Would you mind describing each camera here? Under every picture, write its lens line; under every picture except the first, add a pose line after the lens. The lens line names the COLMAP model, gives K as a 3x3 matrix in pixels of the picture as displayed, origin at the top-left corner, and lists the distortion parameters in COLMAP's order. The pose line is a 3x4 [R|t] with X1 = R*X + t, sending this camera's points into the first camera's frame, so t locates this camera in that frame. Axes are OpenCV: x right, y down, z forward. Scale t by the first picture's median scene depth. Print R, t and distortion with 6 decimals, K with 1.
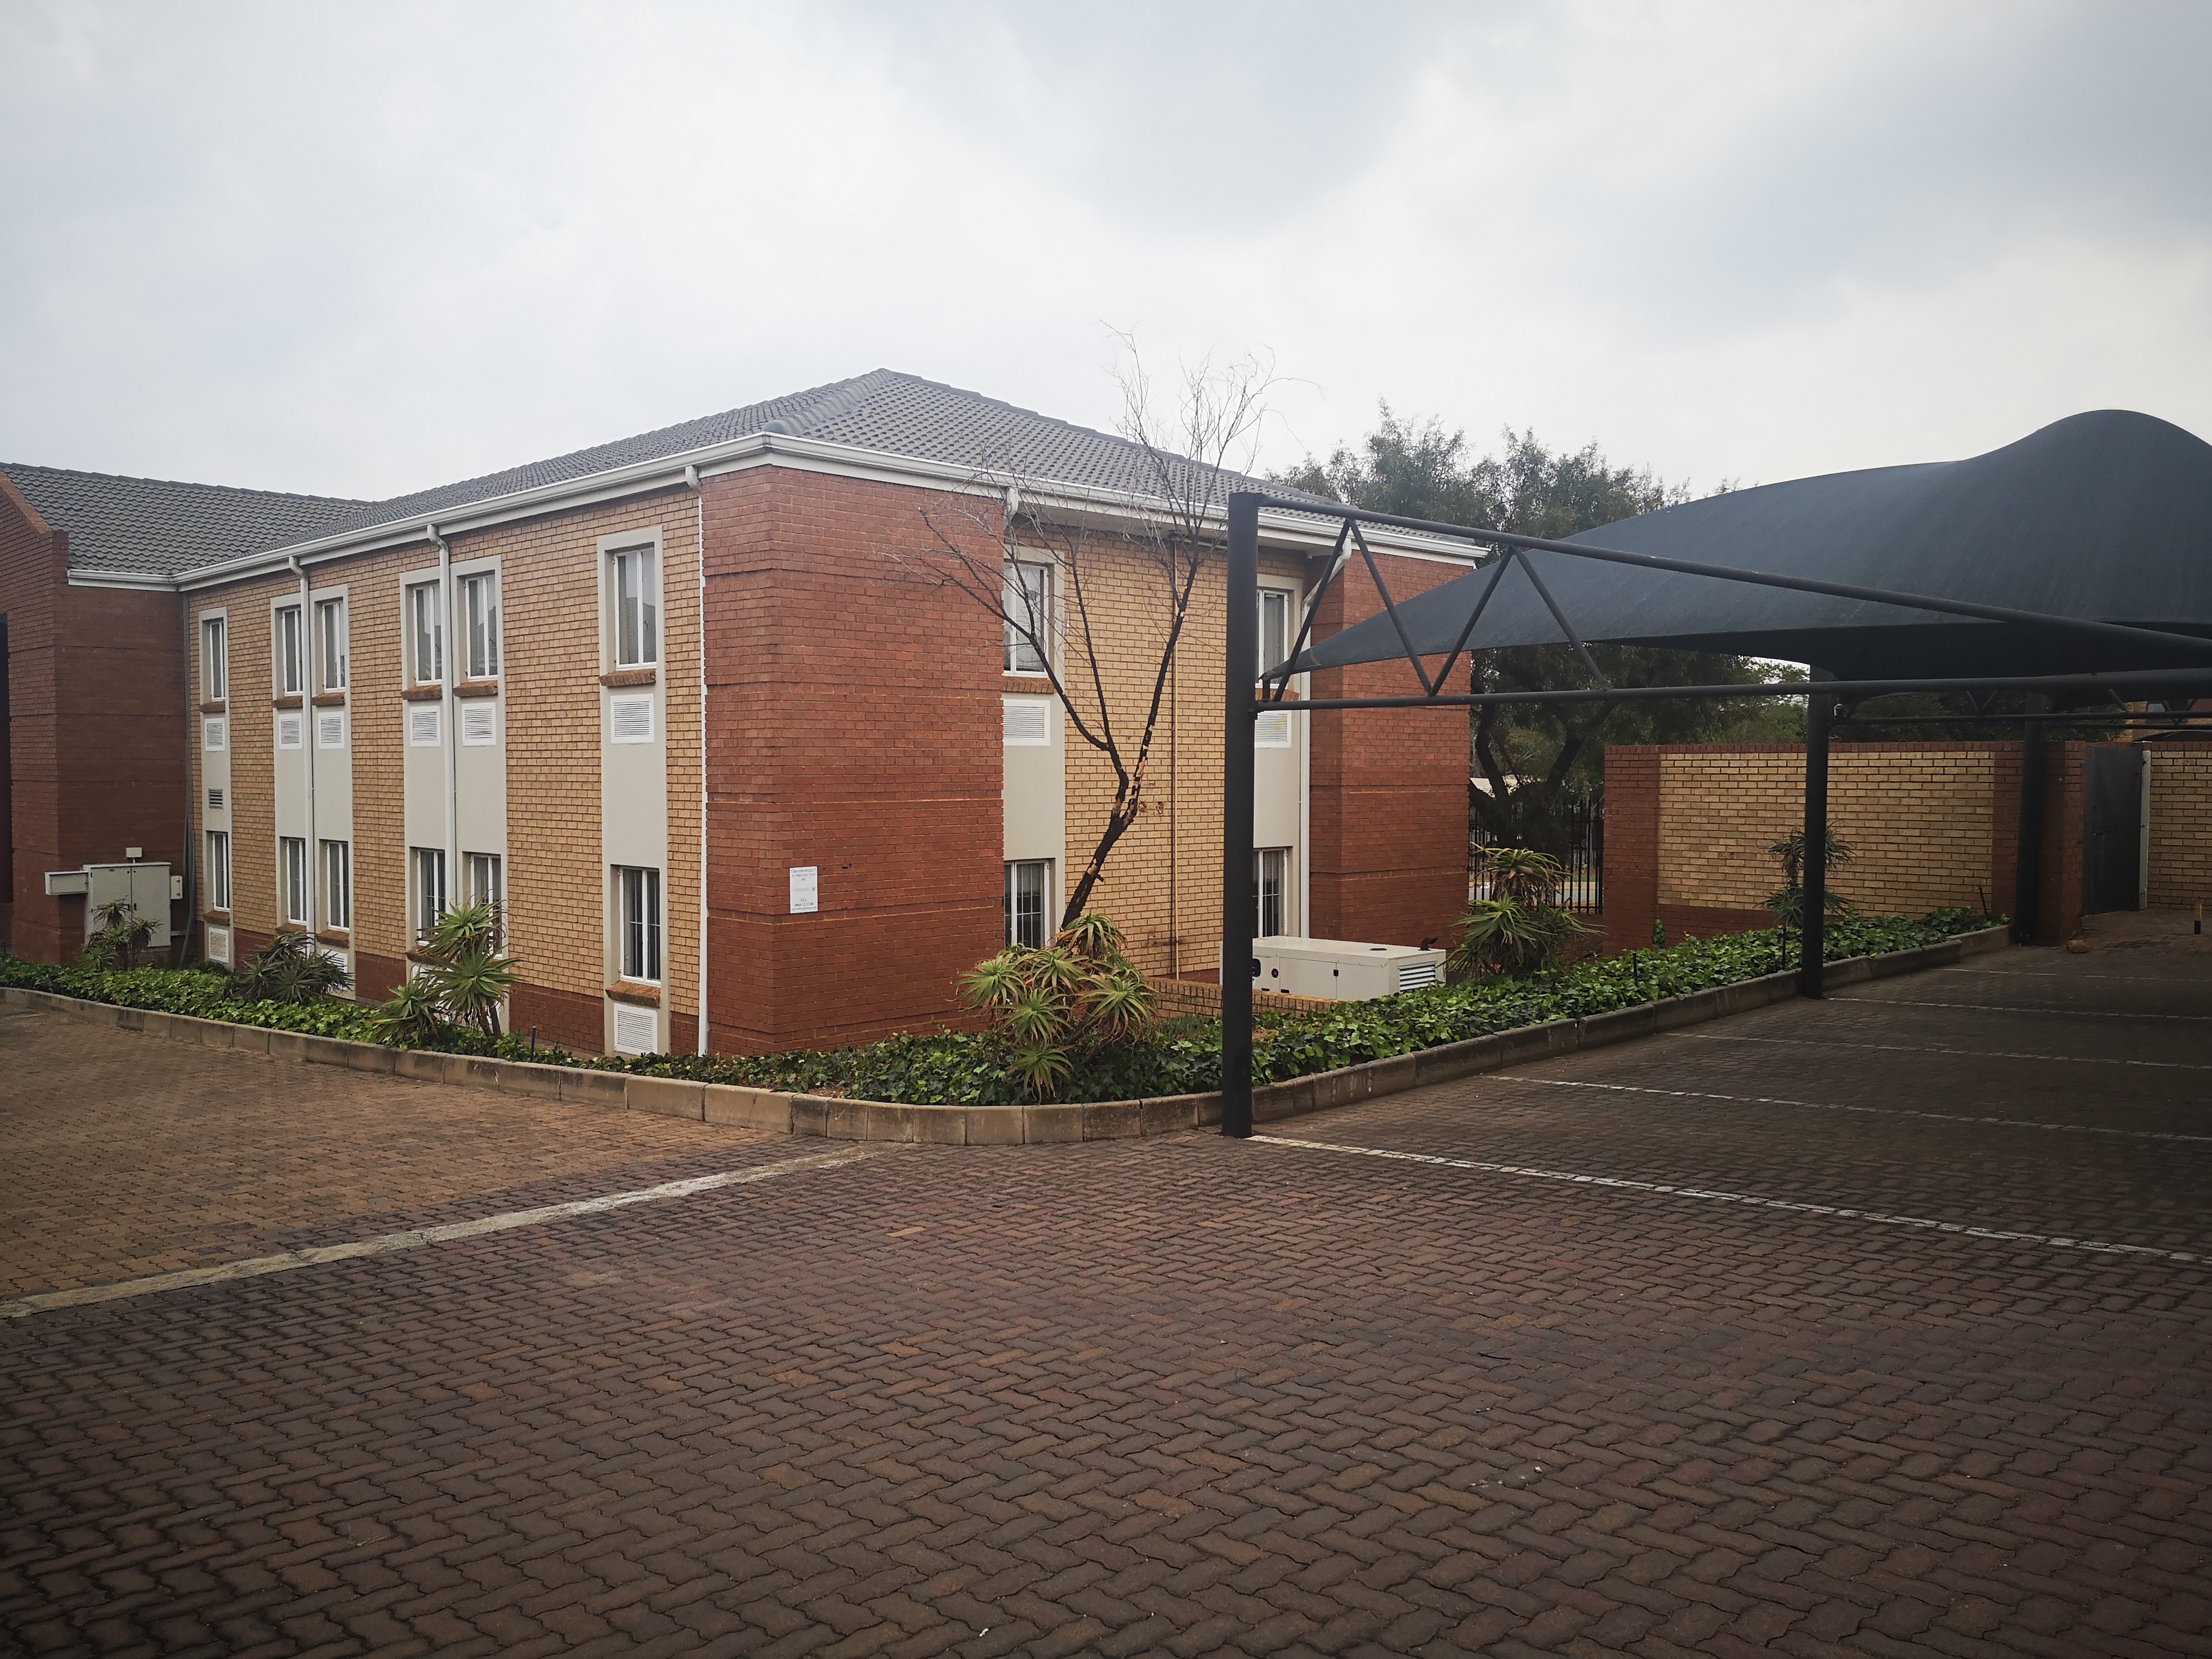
lens RADIAL K [[1698.2, 0, 1114.8], [0, 1698.2, 828.0], [0, 0, 1]] dist [0.079696, -0.104028]
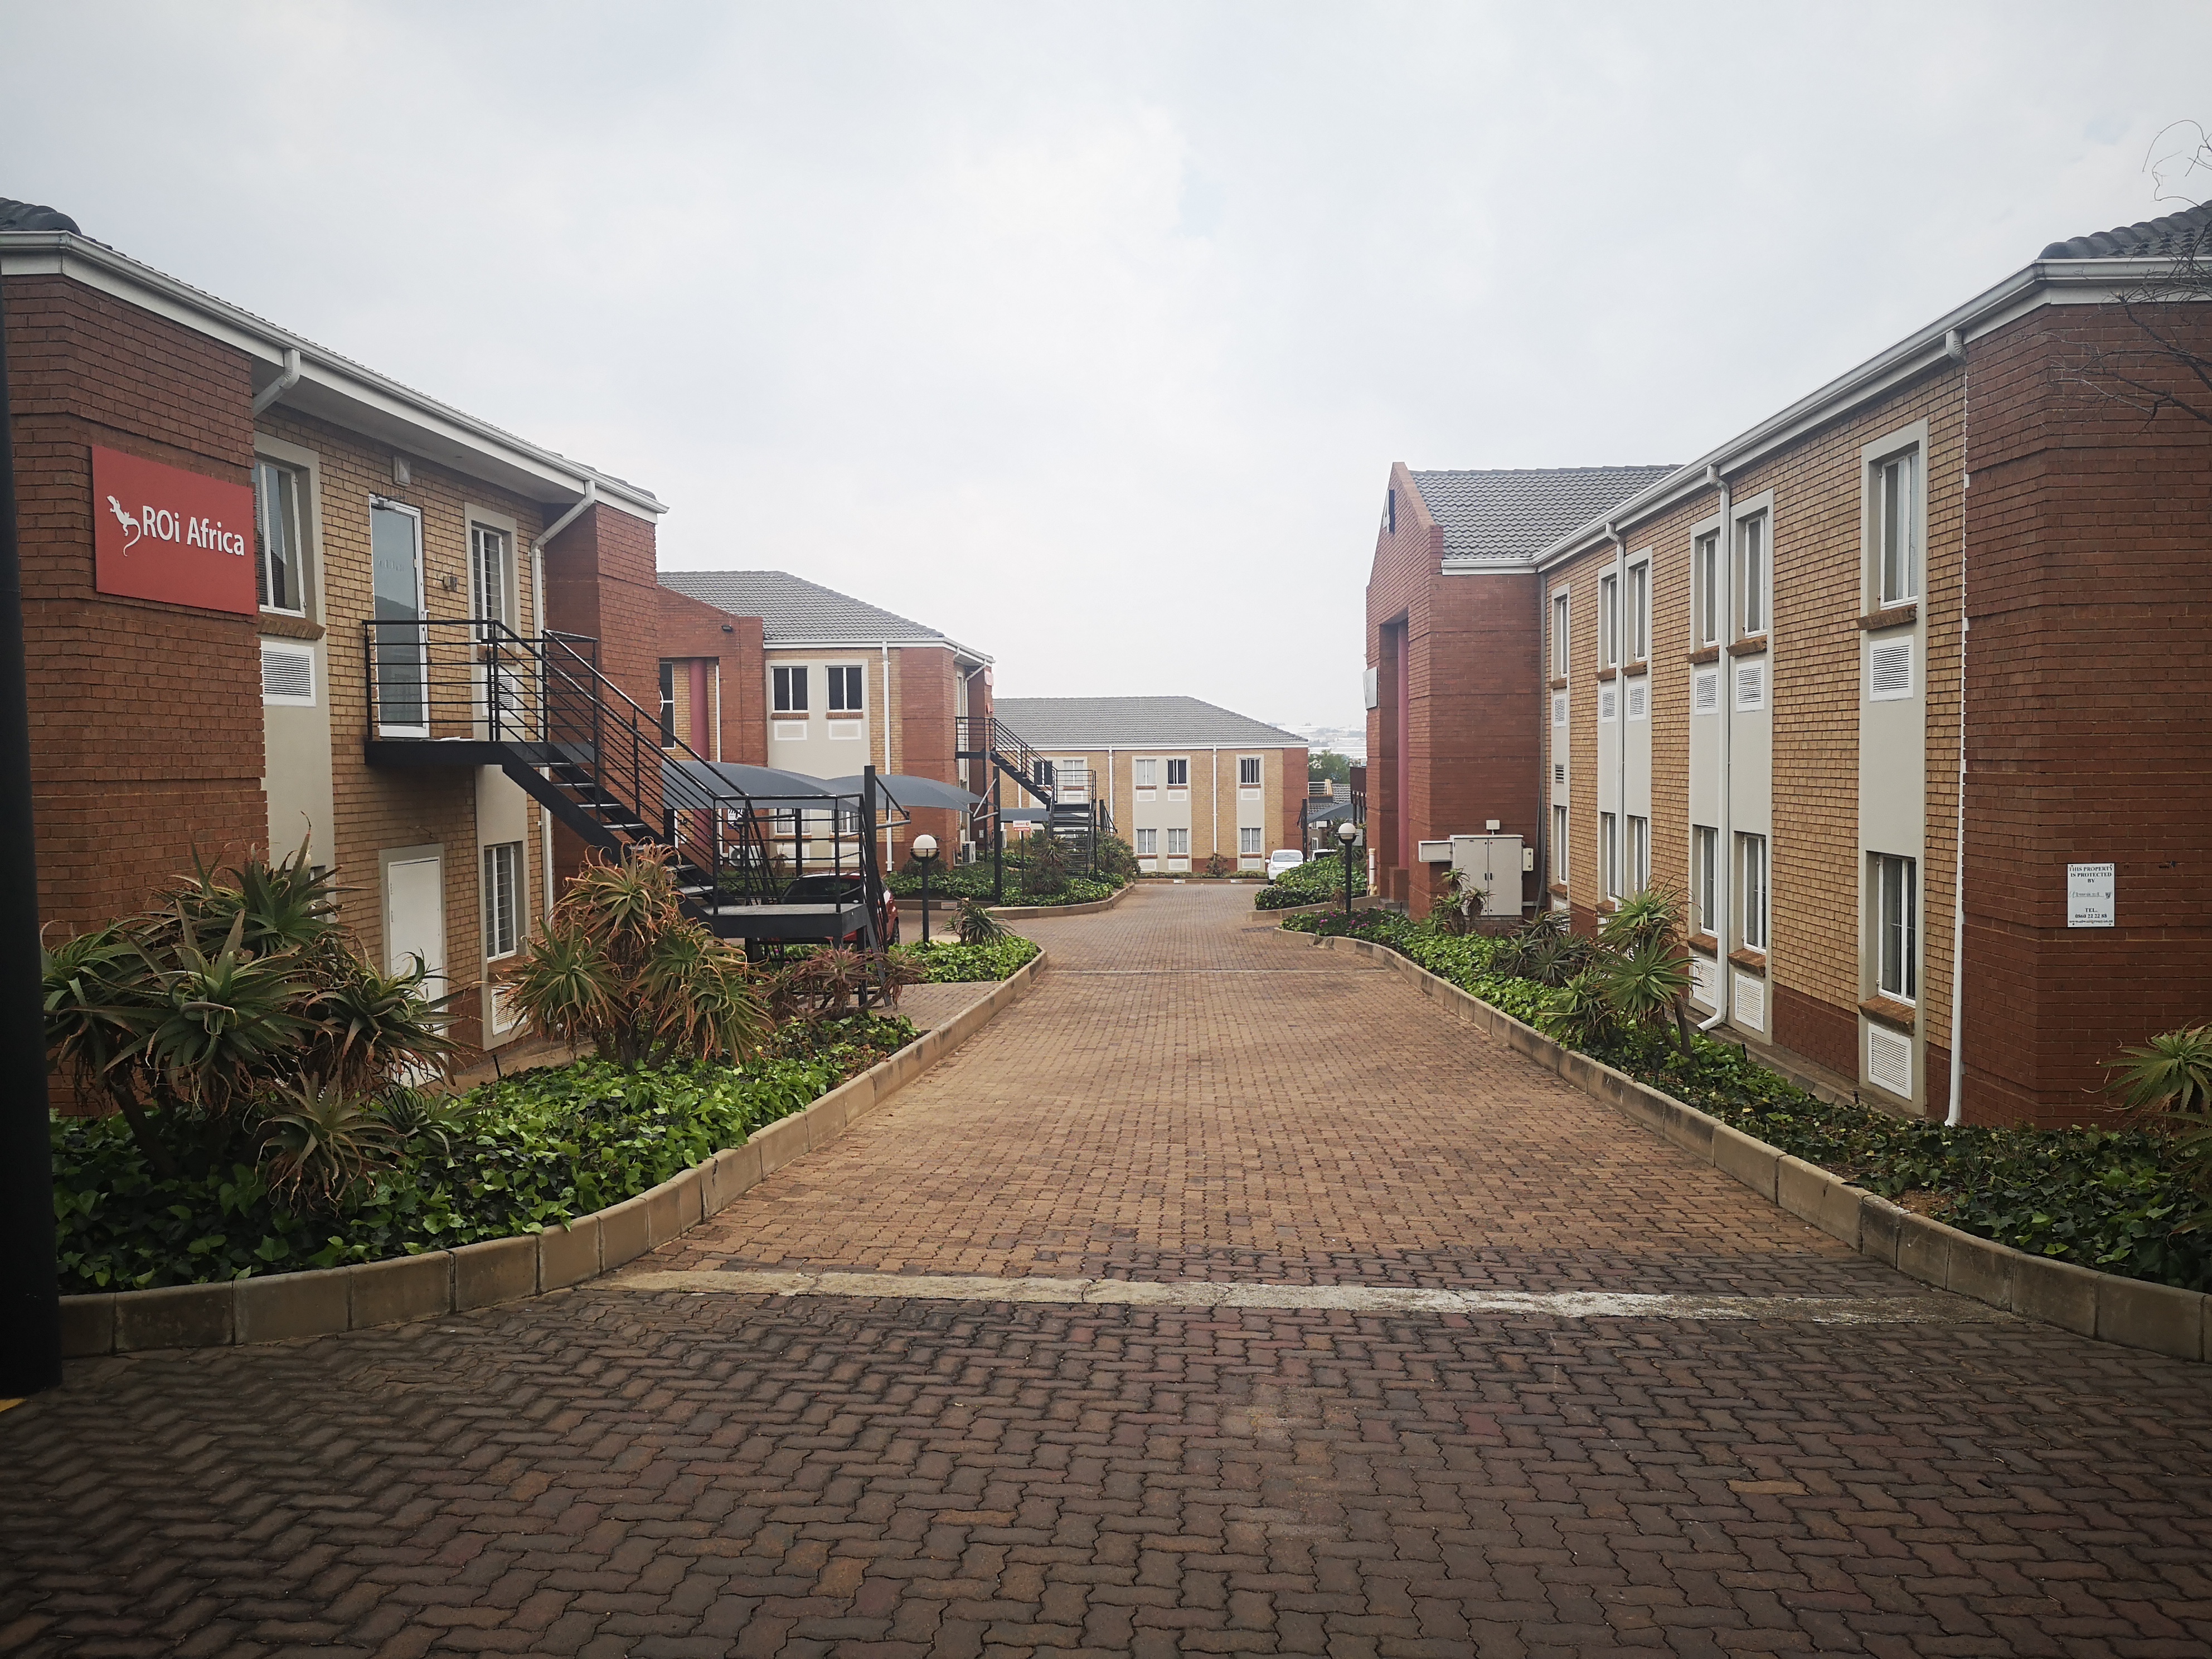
lens RADIAL K [[1698.2, 0, 1101.1], [0, 1698.2, 827.4], [0, 0, 1]] dist [0.079696, -0.104028]
pose [[0.667642, 0.024296, -0.744086, 0.076574], [-0.016458, 0.999705, 0.017875, 0.001810], [0.744301, 0.000312, 0.667845, 0.209029]]
